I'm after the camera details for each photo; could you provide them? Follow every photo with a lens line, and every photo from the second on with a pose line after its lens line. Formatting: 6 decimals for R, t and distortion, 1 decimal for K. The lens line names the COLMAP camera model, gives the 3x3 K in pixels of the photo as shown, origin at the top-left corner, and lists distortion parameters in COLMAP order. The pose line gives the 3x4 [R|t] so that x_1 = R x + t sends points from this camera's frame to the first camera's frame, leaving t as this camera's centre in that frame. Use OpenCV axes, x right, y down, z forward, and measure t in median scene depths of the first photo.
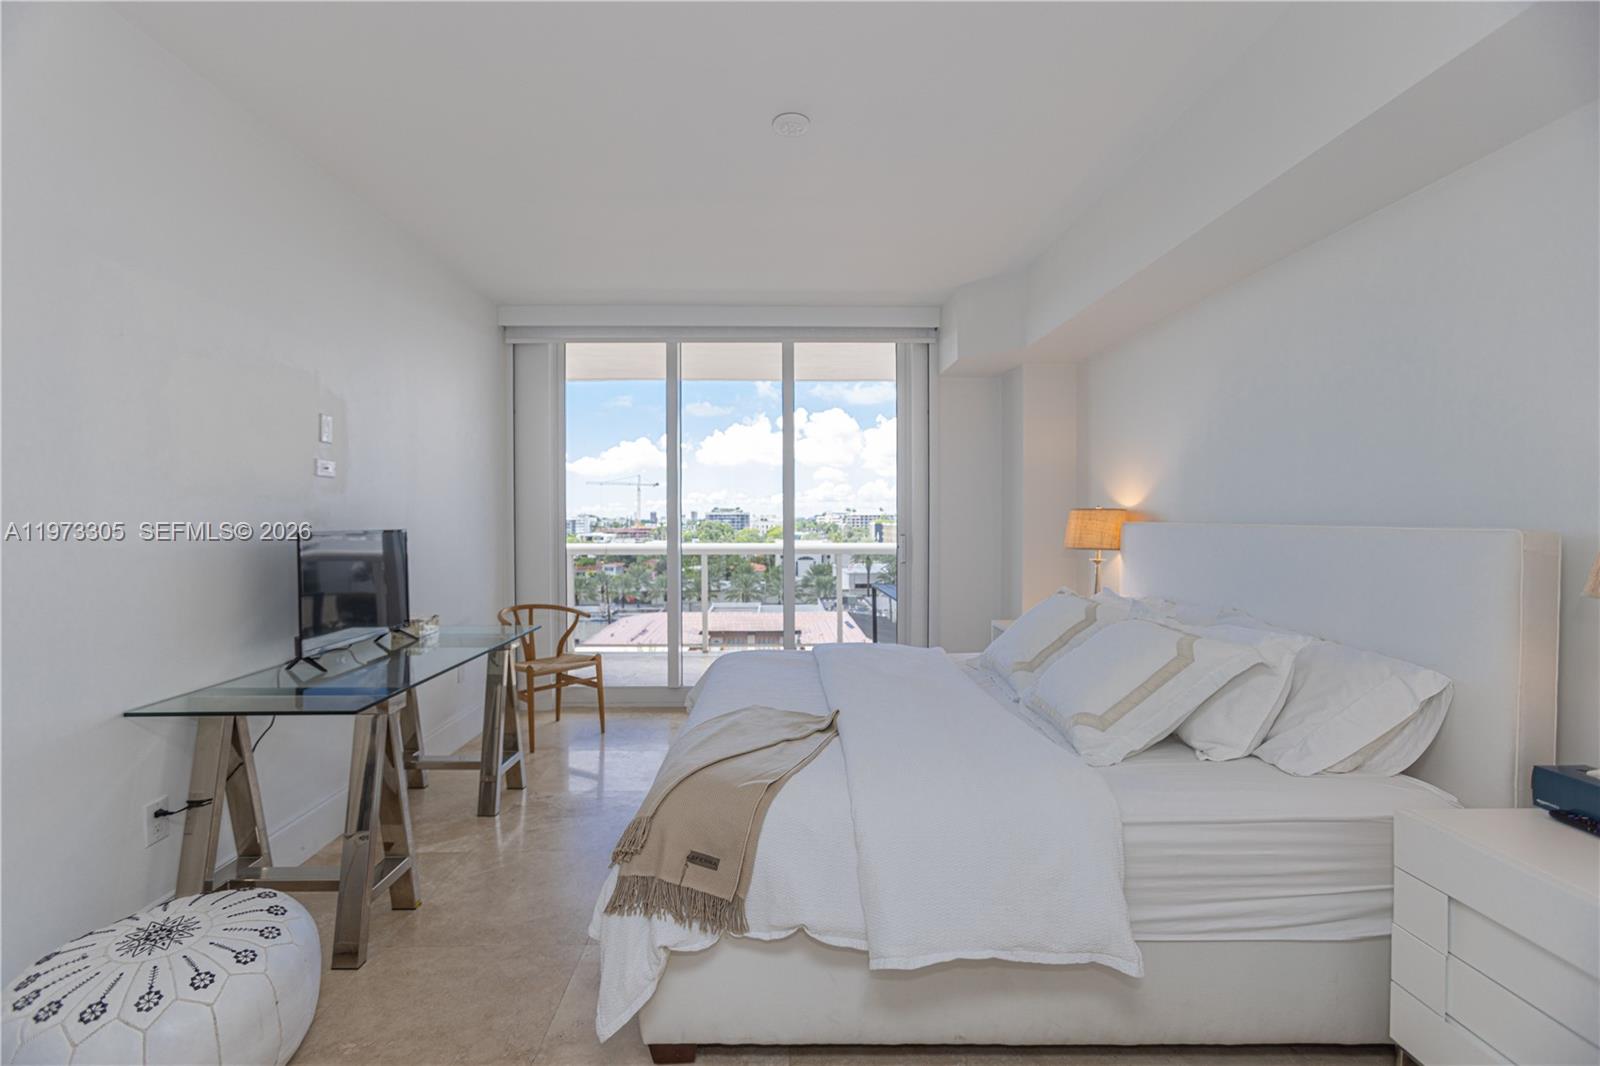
lens RADIAL K [[720.3, 0, 798.1], [0, 720.3, 523.5], [0, 0, 1]] dist [0.012342, -0.000079]
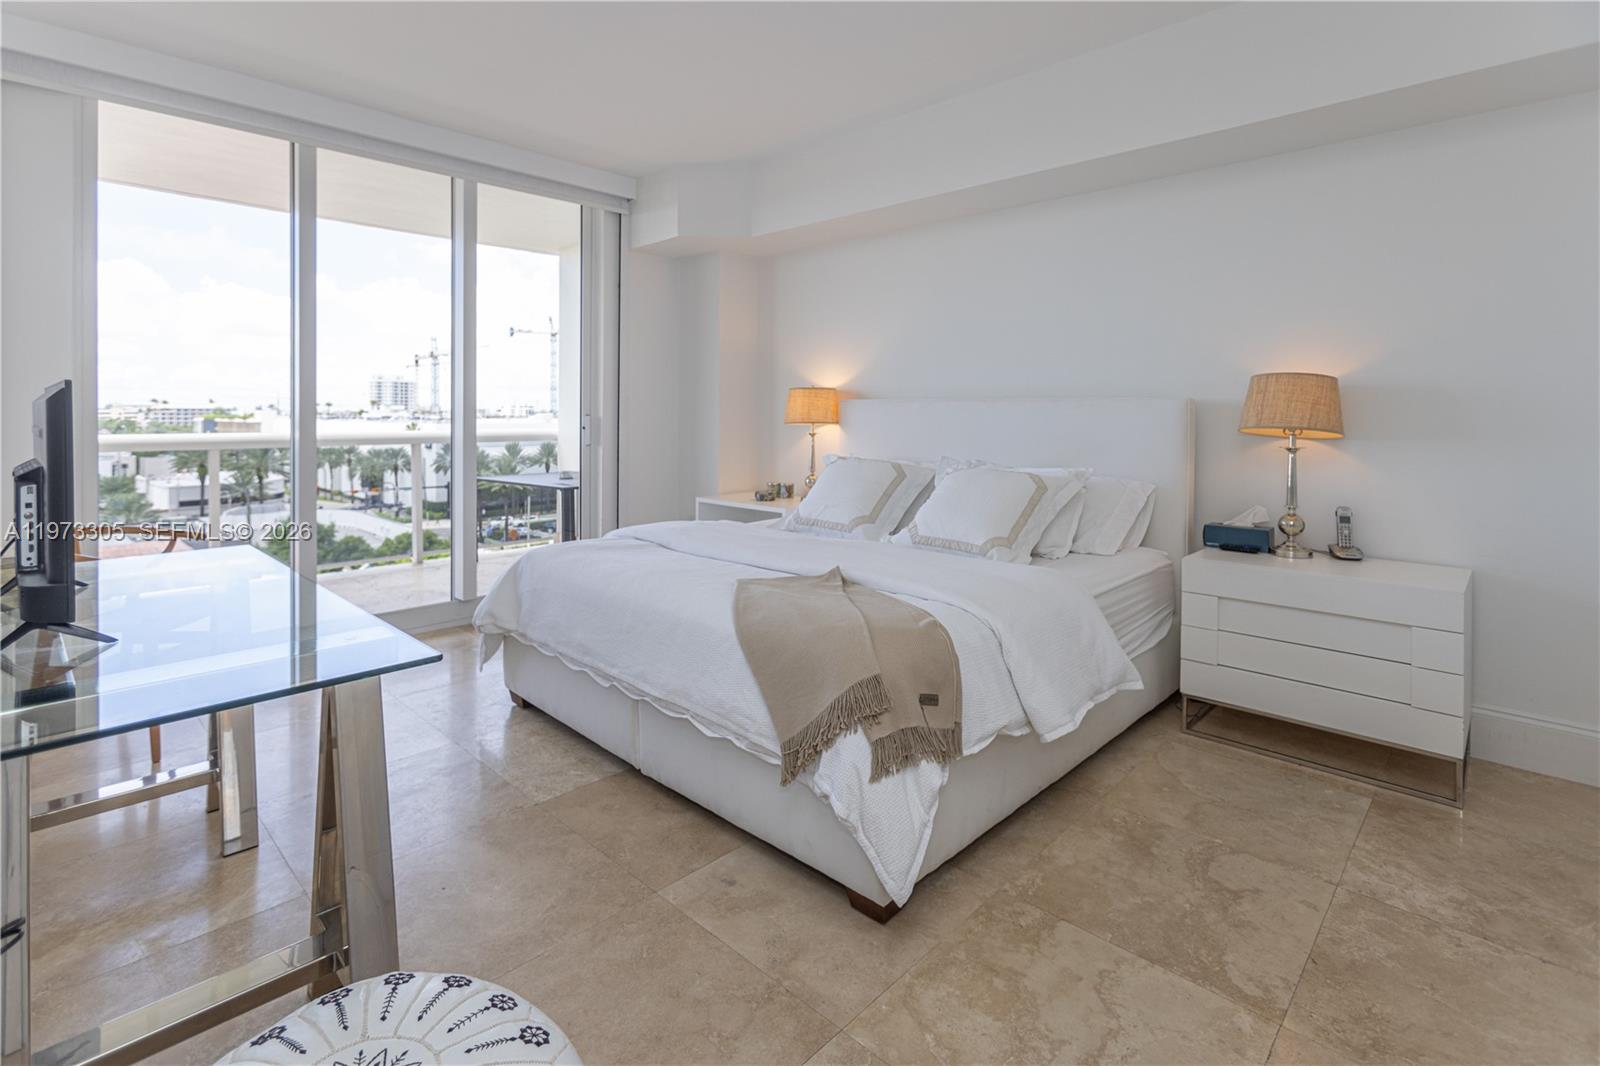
lens RADIAL K [[763.1, 0, 799.4], [0, 763.1, 414.3], [0, 0, 1]] dist [-0.002558, -0.000227]
pose [[0.715427, 0.000940, 0.698687, -0.029322], [0.002951, 0.999986, -0.004367, 0.001691], [-0.698681, 0.005186, 0.715415, 0.009607]]
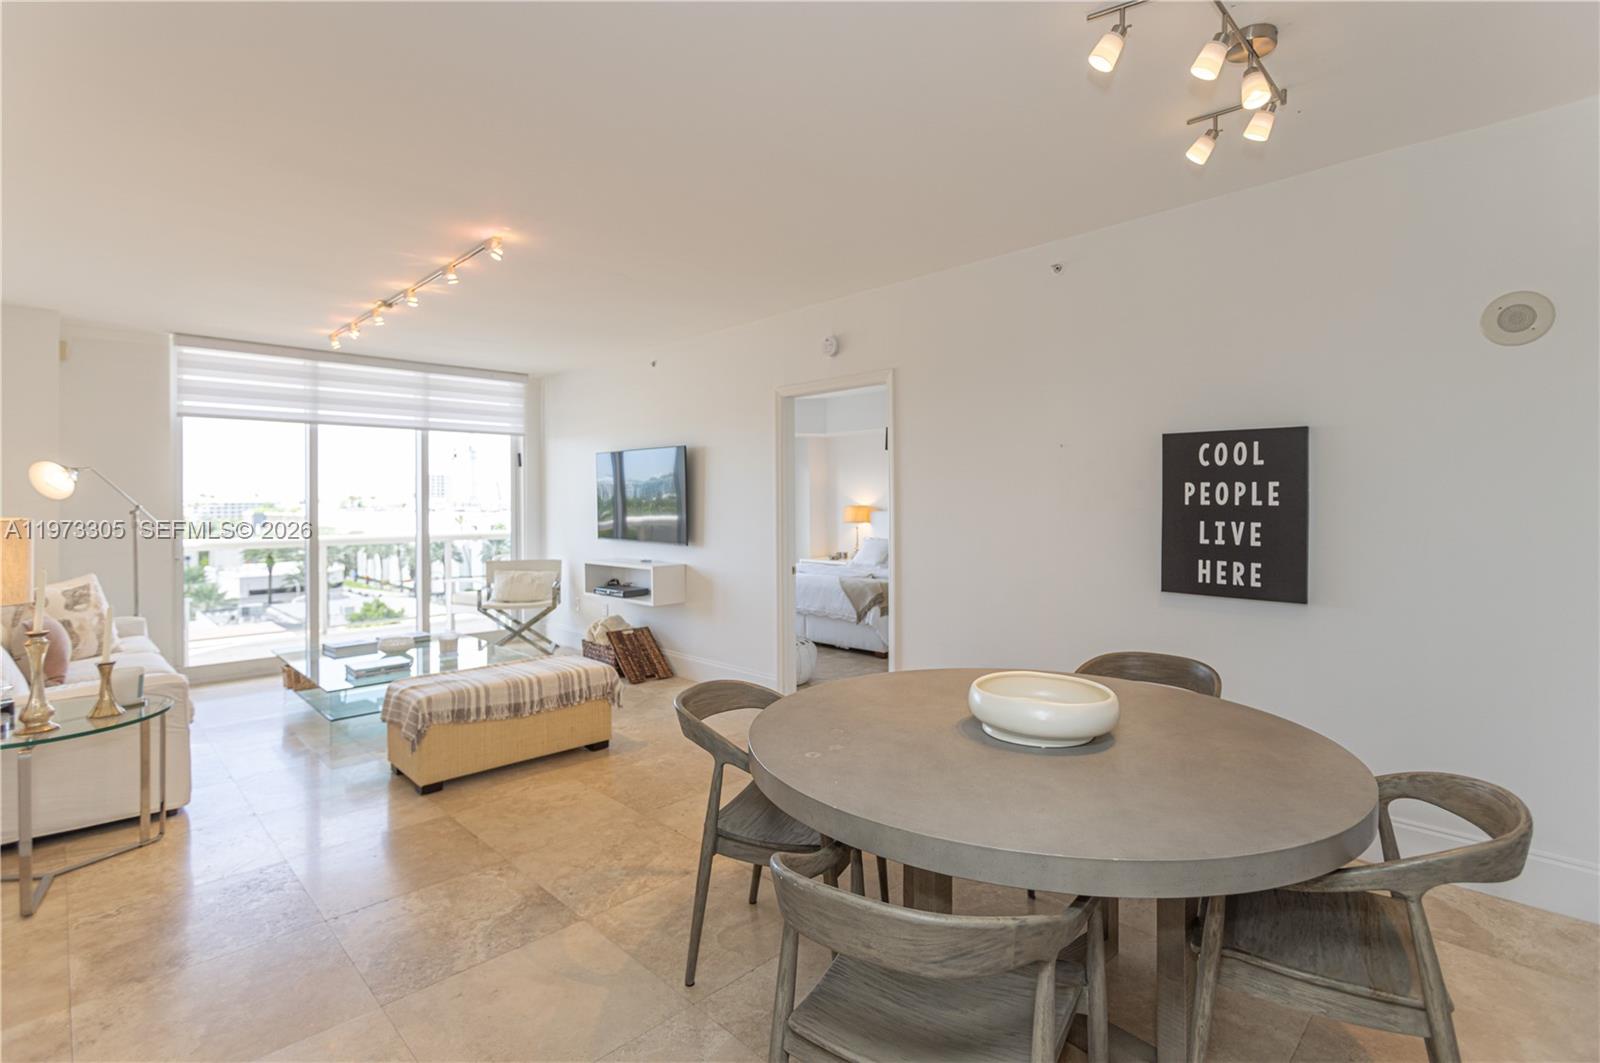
lens RADIAL K [[764.1, 0, 789.8], [0, 764.1, 503.7], [0, 0, 1]] dist [-0.001978, 0.015607]
pose [[0.747521, -0.004870, 0.664220, -0.091352], [0.010741, 0.999931, -0.004756, -0.001061], [-0.664151, 0.010690, 0.747522, -0.046675]]
